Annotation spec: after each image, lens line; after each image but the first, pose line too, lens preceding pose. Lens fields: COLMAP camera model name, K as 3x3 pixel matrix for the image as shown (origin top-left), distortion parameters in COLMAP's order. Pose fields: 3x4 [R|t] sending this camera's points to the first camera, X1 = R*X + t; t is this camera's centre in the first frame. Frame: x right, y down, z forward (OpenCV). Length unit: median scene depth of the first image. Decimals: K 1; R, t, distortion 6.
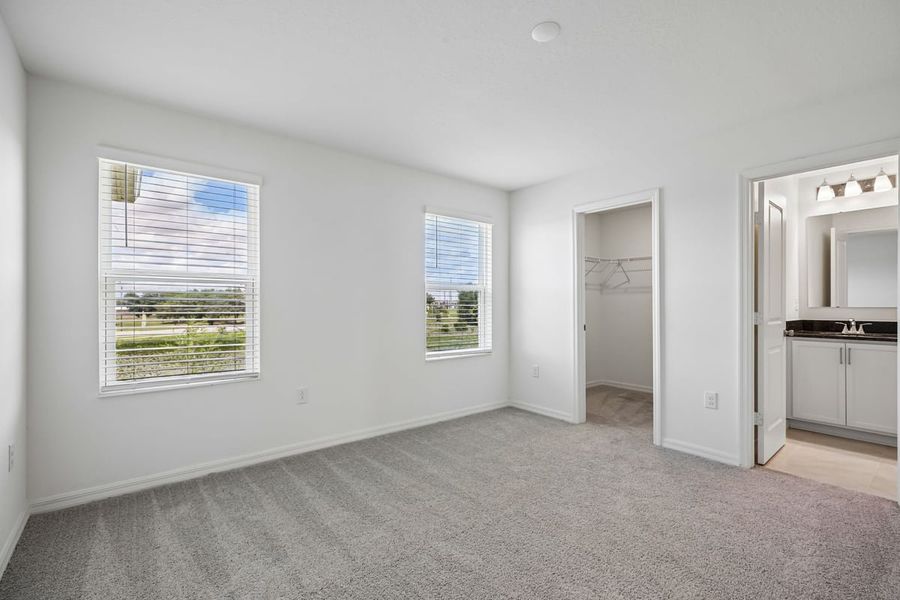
lens RADIAL K [[406.2, 0, 450.0], [0, 406.2, 300.0], [0, 0, 1]] dist [0.000155, 0.000288]
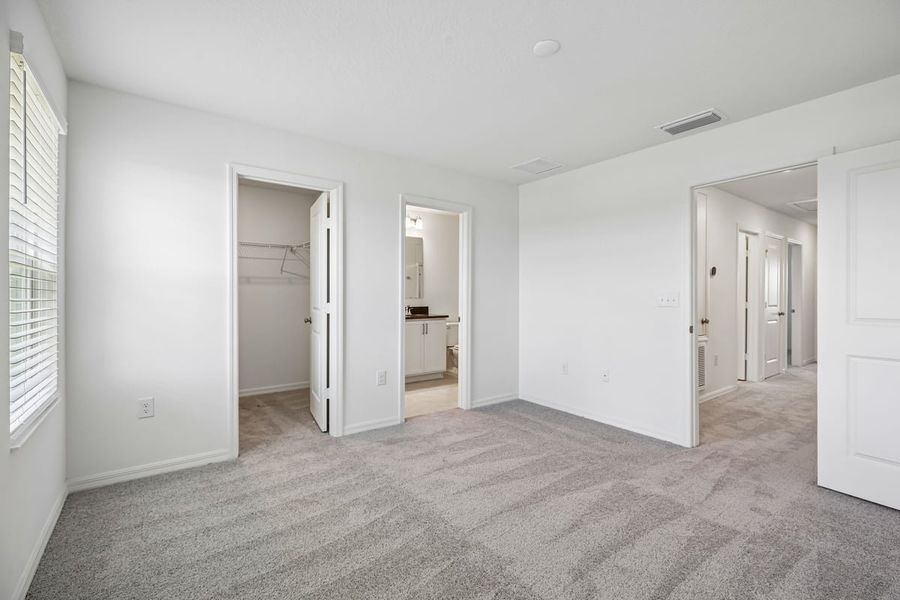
lens RADIAL K [[406.2, 0, 450.0], [0, 406.2, 300.0], [0, 0, 1]] dist [0.000155, 0.000288]
pose [[0.038803, -0.011143, 0.999185, -0.425535], [-0.012055, 0.999860, 0.011619, 0.002027], [-0.999174, -0.012496, 0.038663, 0.603670]]
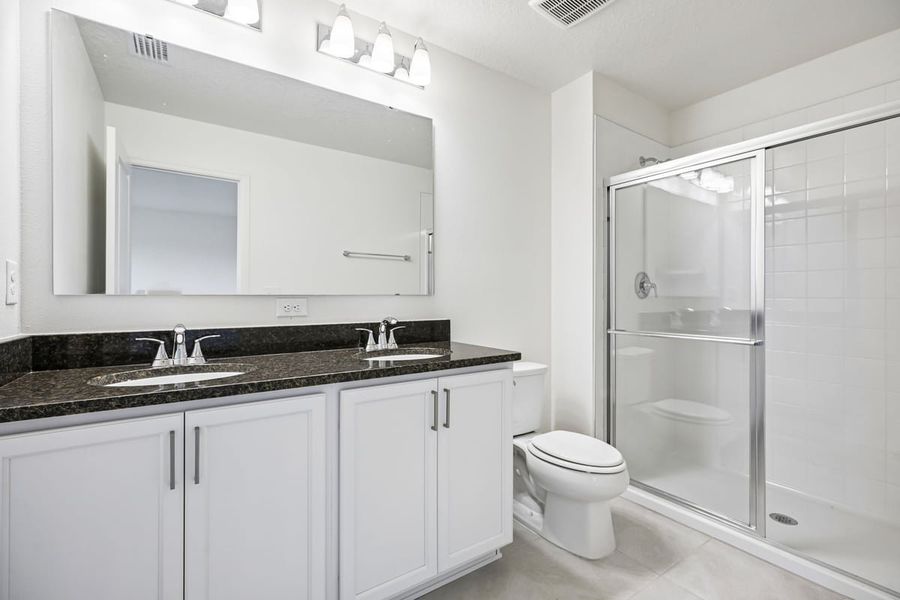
lens RADIAL K [[406.2, 0, 450.0], [0, 406.2, 300.0], [0, 0, 1]] dist [0.000155, 0.000288]
pose [[0.074654, -0.001324, 0.997209, 0.625768], [-0.009223, 0.999955, 0.002019, 0.019439], [-0.997167, -0.009348, 0.074638, 0.709725]]
